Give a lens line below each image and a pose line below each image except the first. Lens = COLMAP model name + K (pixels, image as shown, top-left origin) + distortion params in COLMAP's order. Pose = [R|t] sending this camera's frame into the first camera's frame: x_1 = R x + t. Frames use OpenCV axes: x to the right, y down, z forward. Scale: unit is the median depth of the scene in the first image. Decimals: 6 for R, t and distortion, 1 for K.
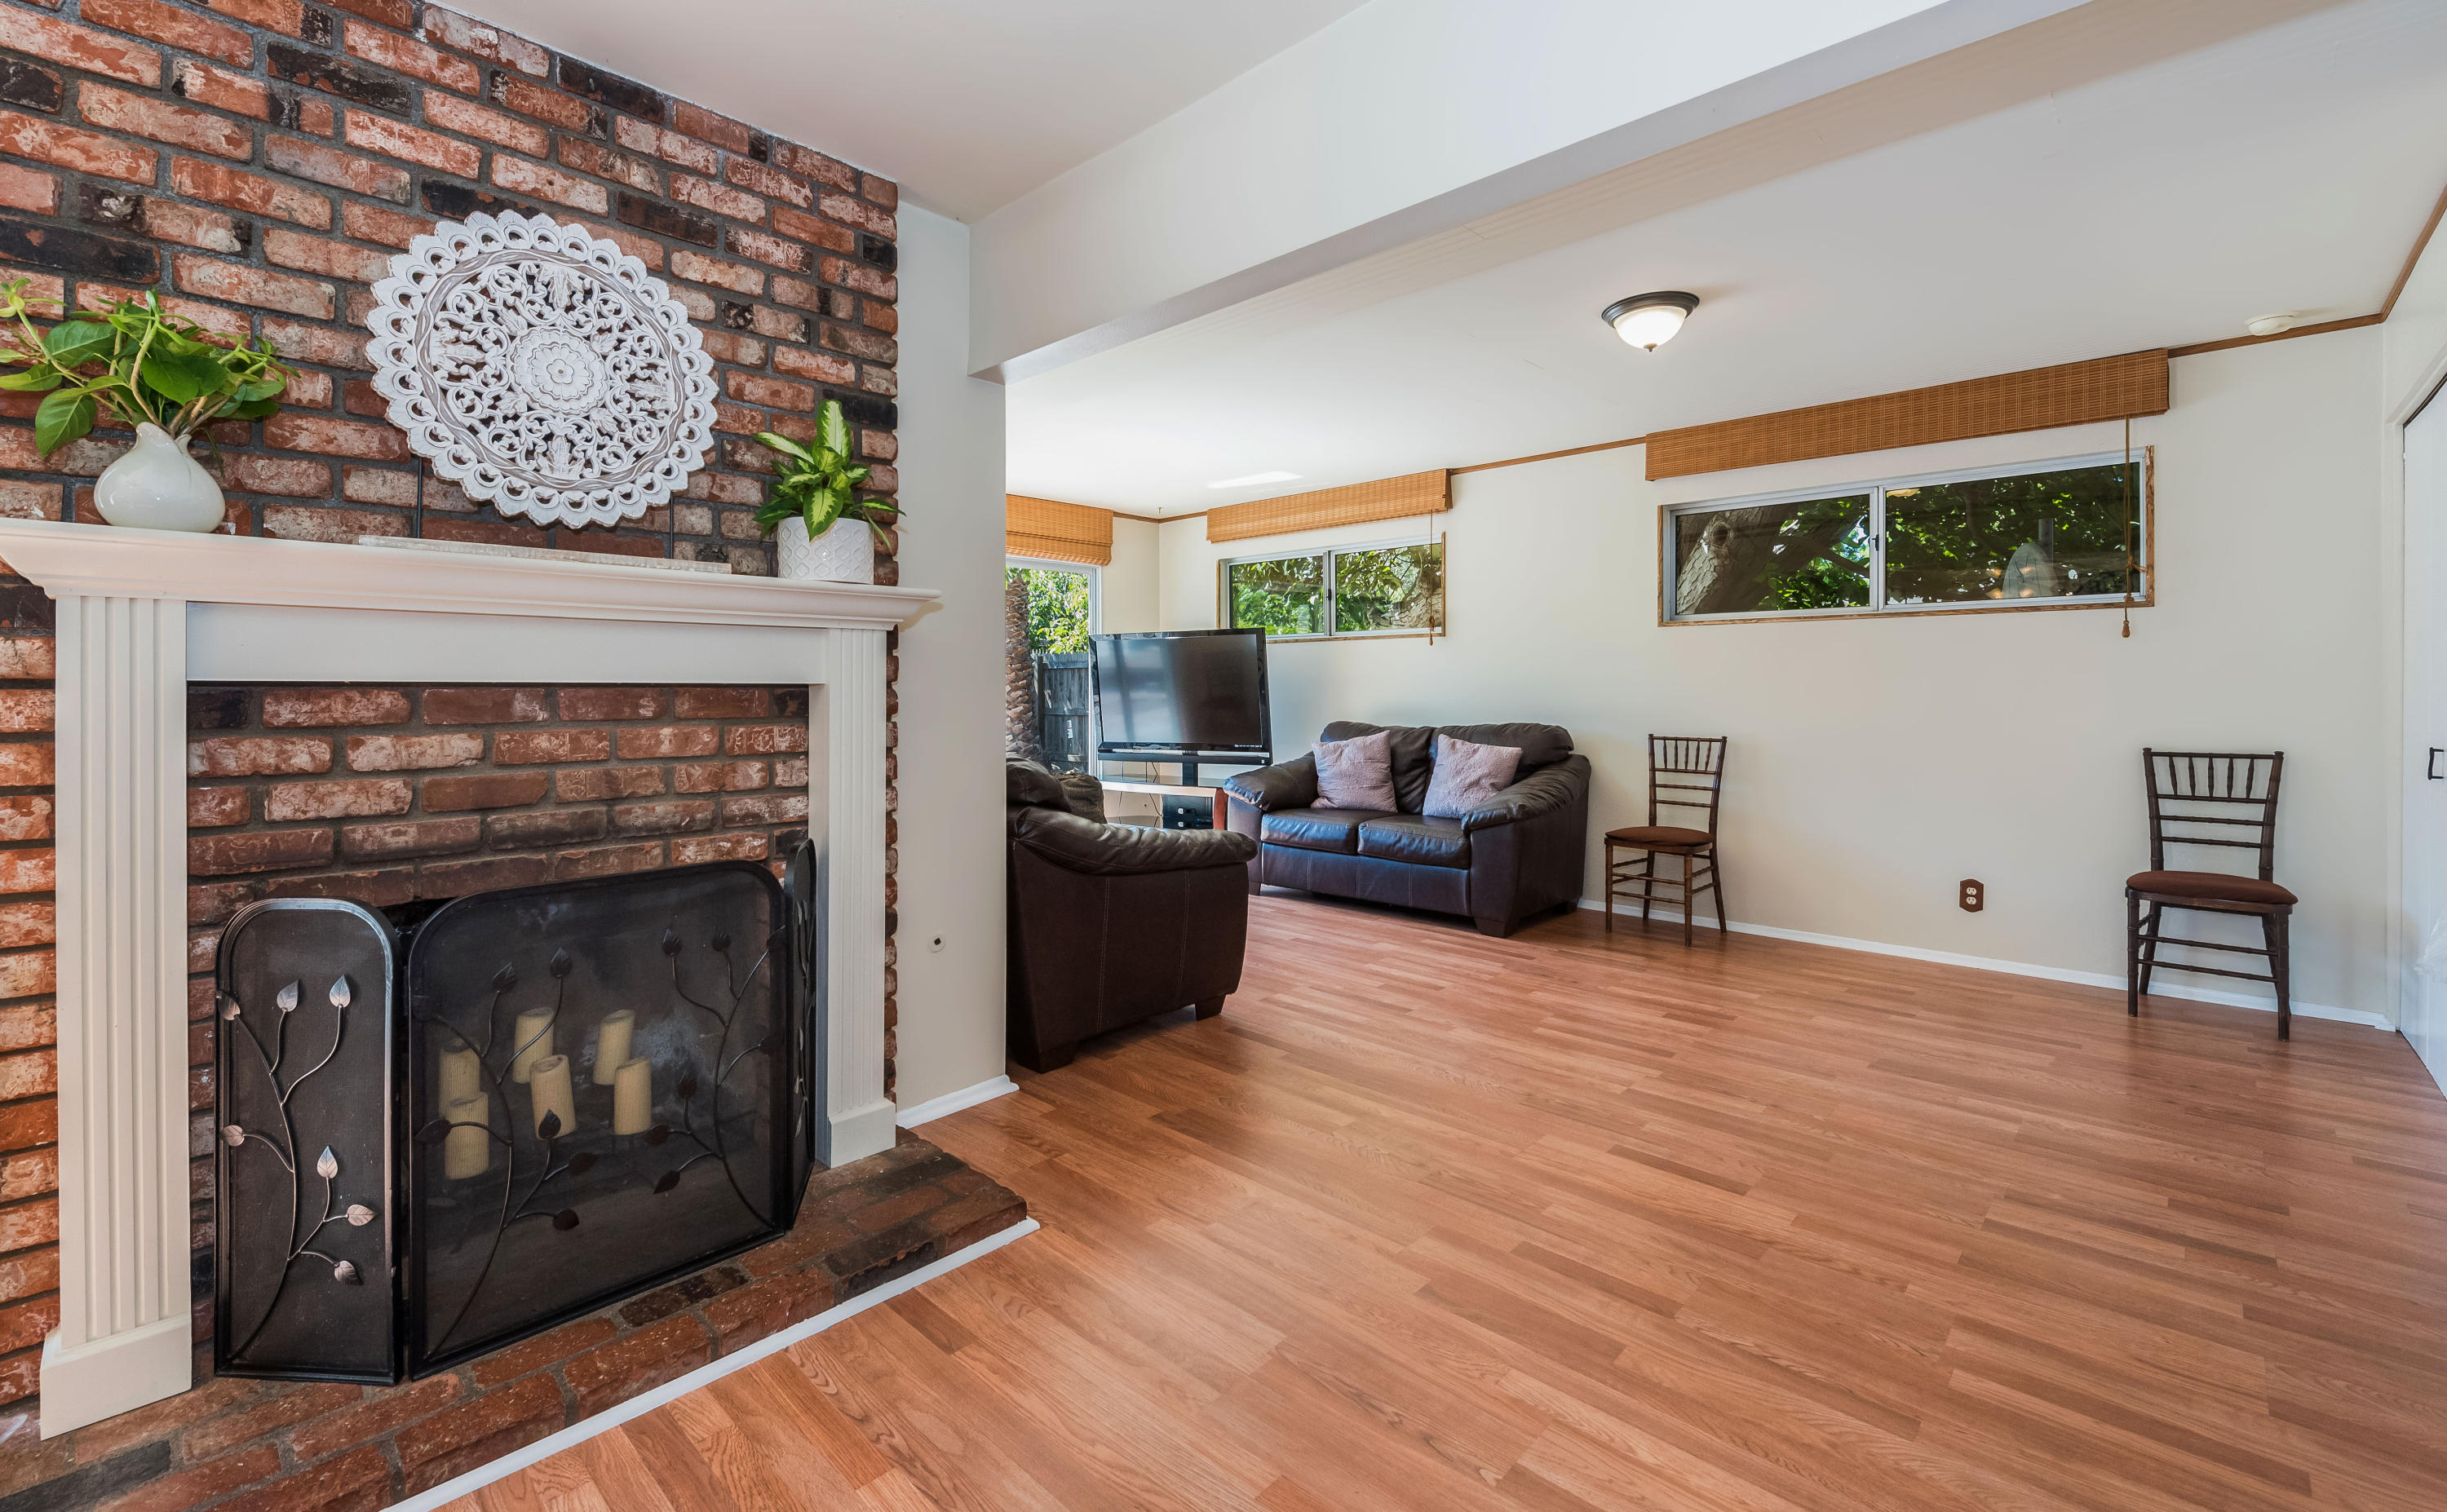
lens RADIAL K [[1033.0, 0, 1155.0], [0, 1033.0, 692.5], [0, 0, 1]] dist [0.001482, -0.007343]
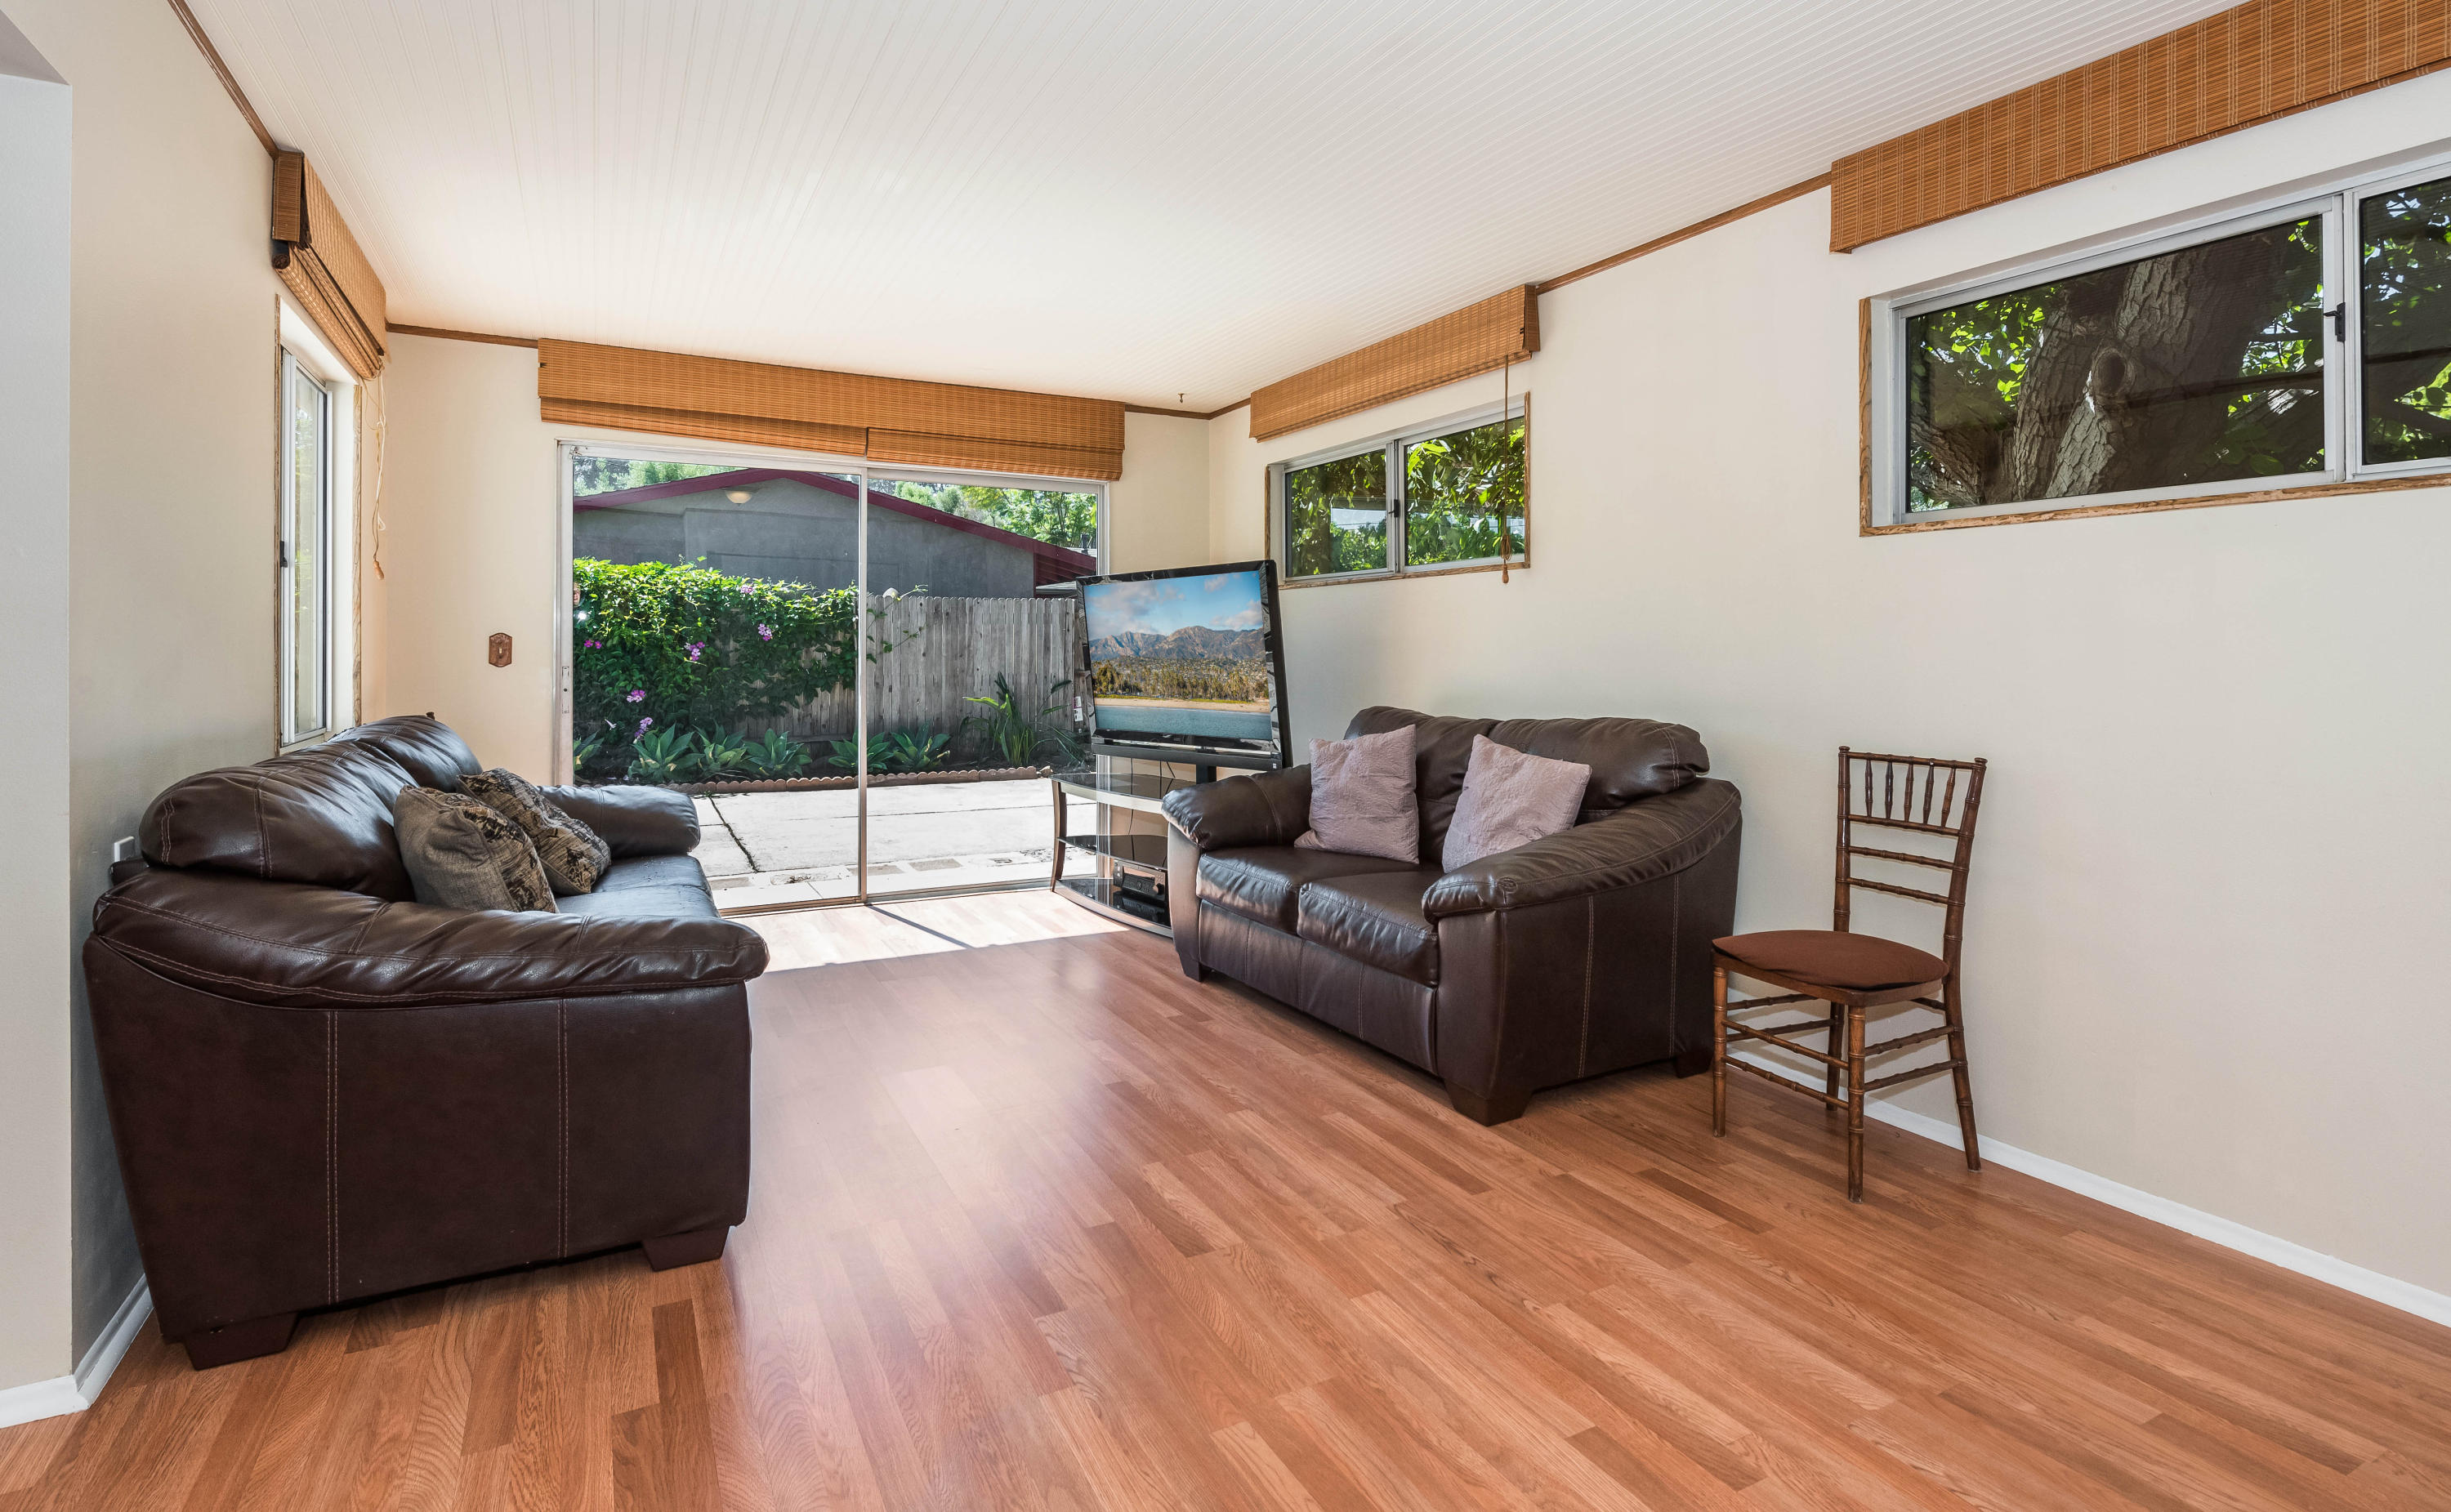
lens RADIAL K [[1167.3, 0, 1196.0], [0, 1167.3, 642.0], [0, 0, 1]] dist [-0.000524, -0.000649]
pose [[0.954814, 0.001870, -0.297197, 0.415232], [-0.005829, 0.999906, -0.012433, -0.003263], [0.297146, 0.013603, 0.954735, 0.424055]]
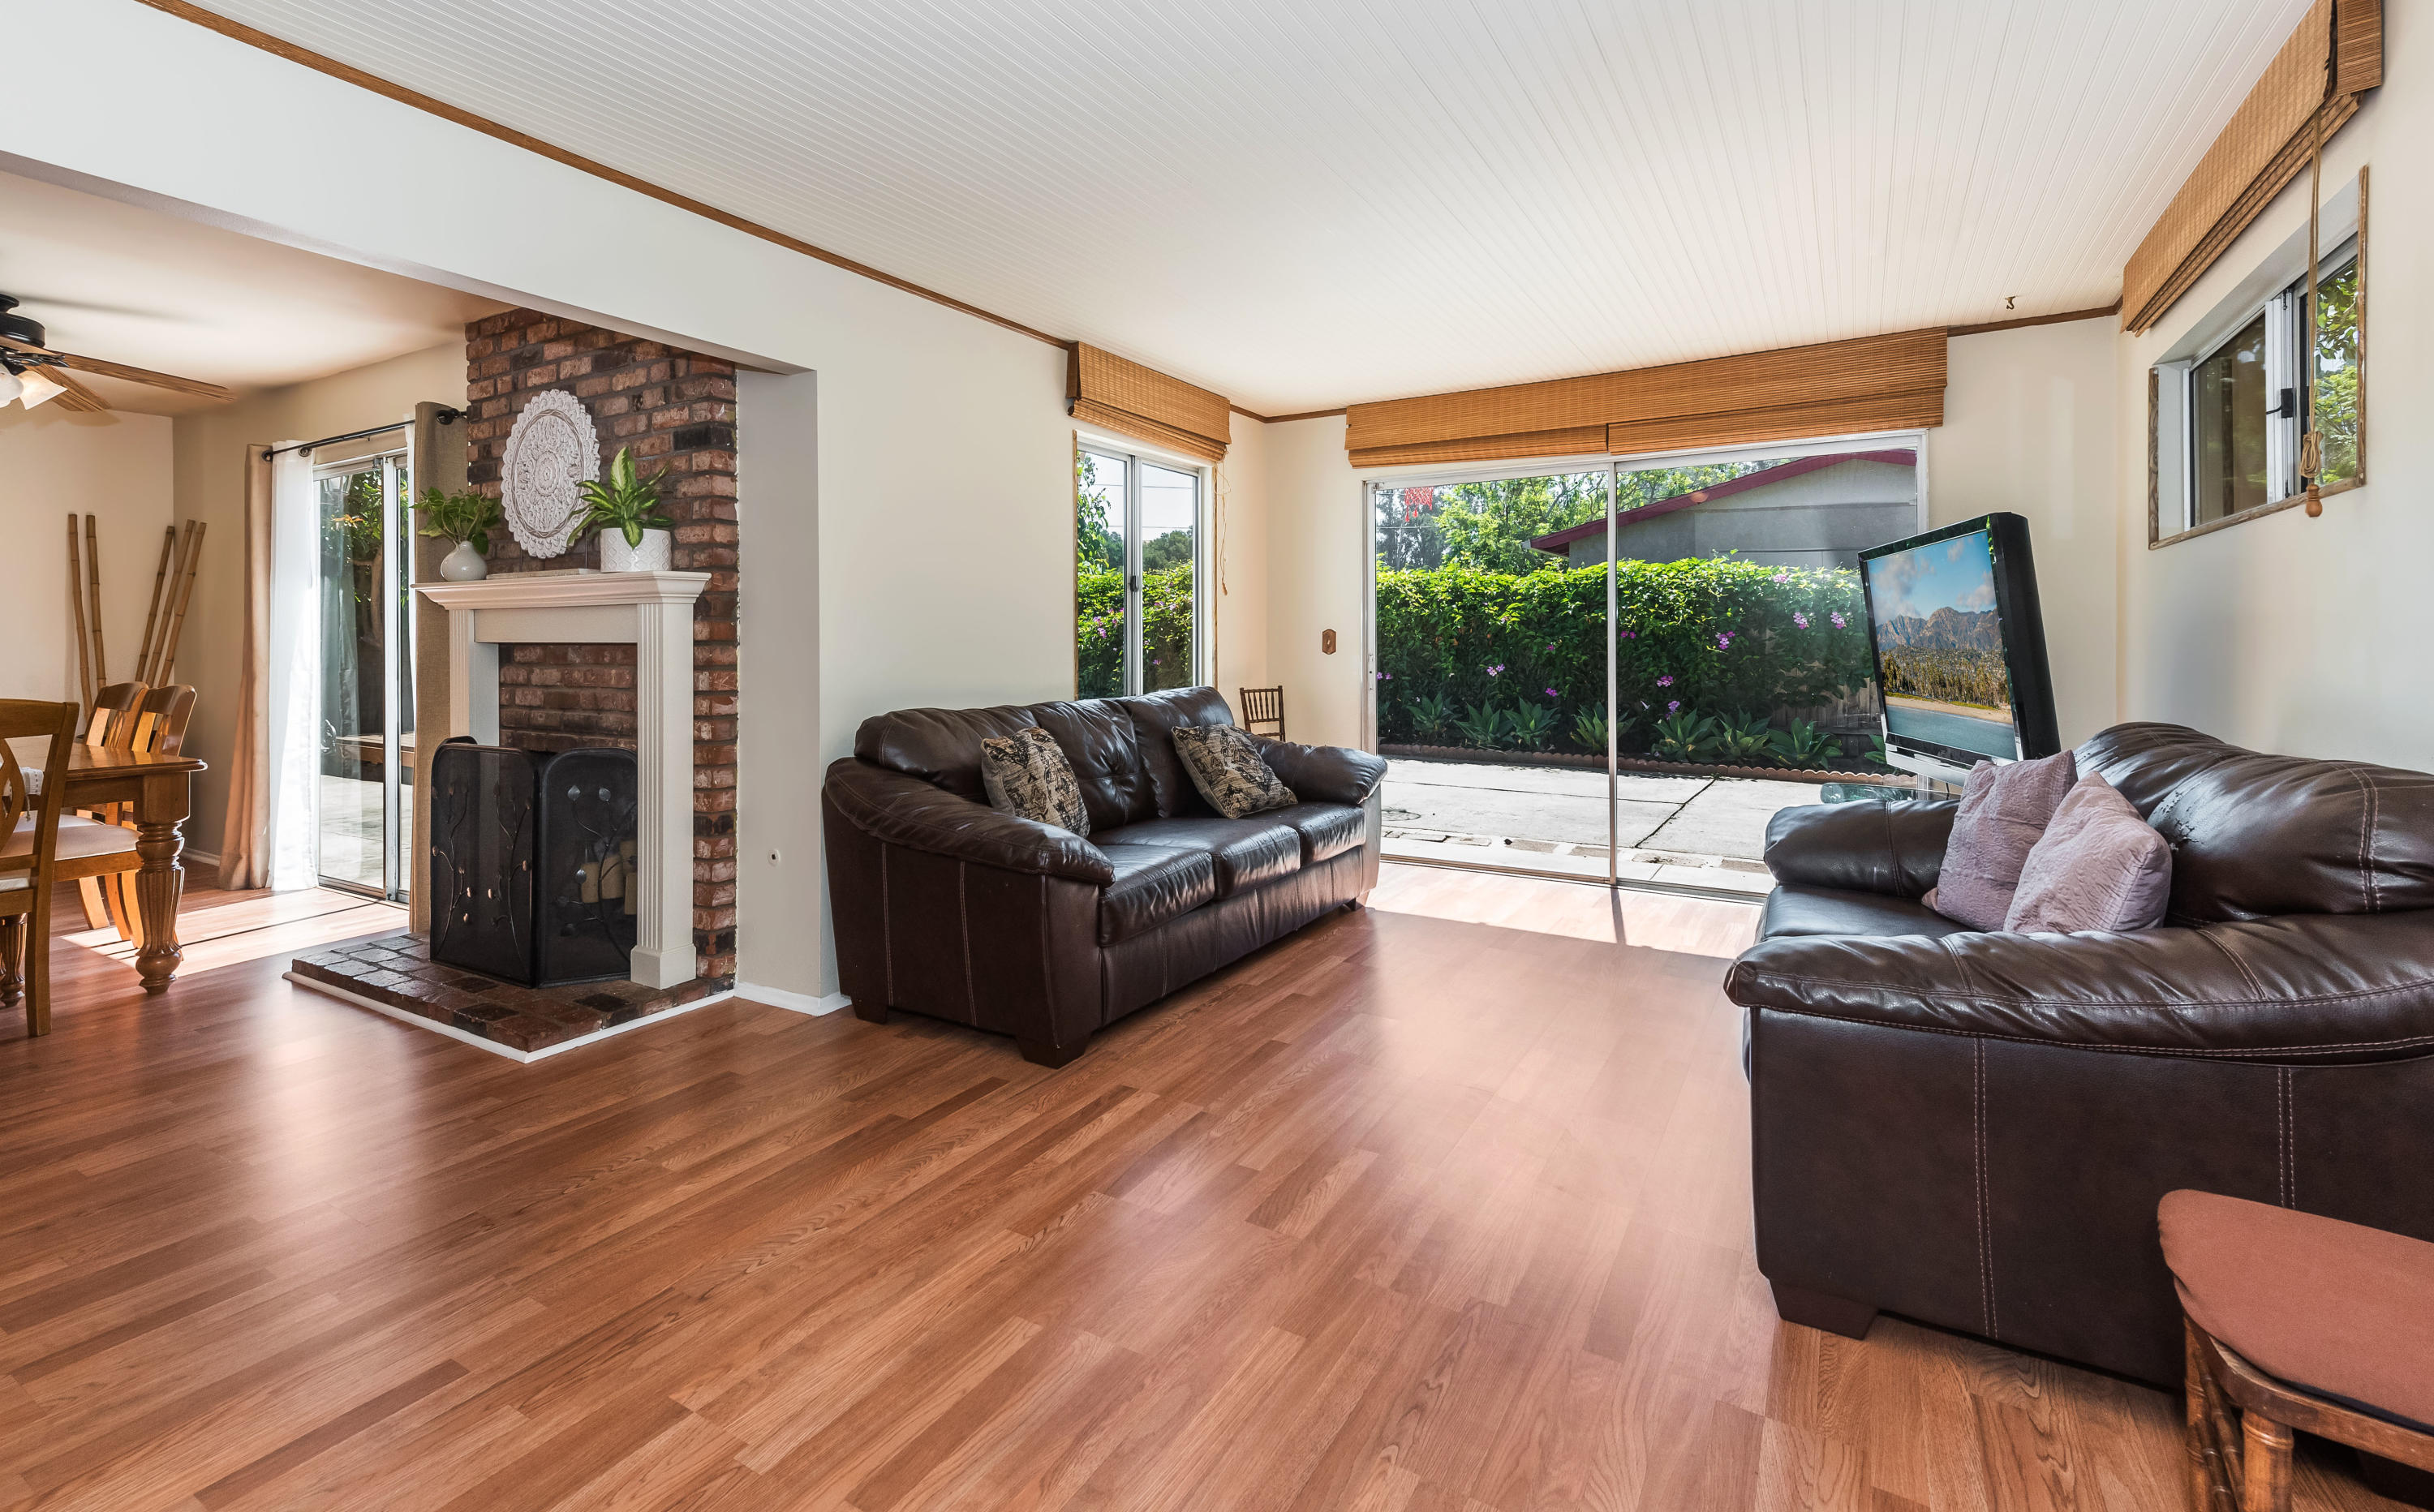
lens RADIAL K [[1071.4, 0, 1204.7], [0, 1071.4, 635.3], [0, 0, 1]] dist [0.023596, -0.000445]
pose [[0.245021, -0.003504, -0.969511, 0.759298], [-0.001730, 0.999990, -0.004052, -0.007814], [0.969516, 0.002670, 0.245013, 0.797888]]
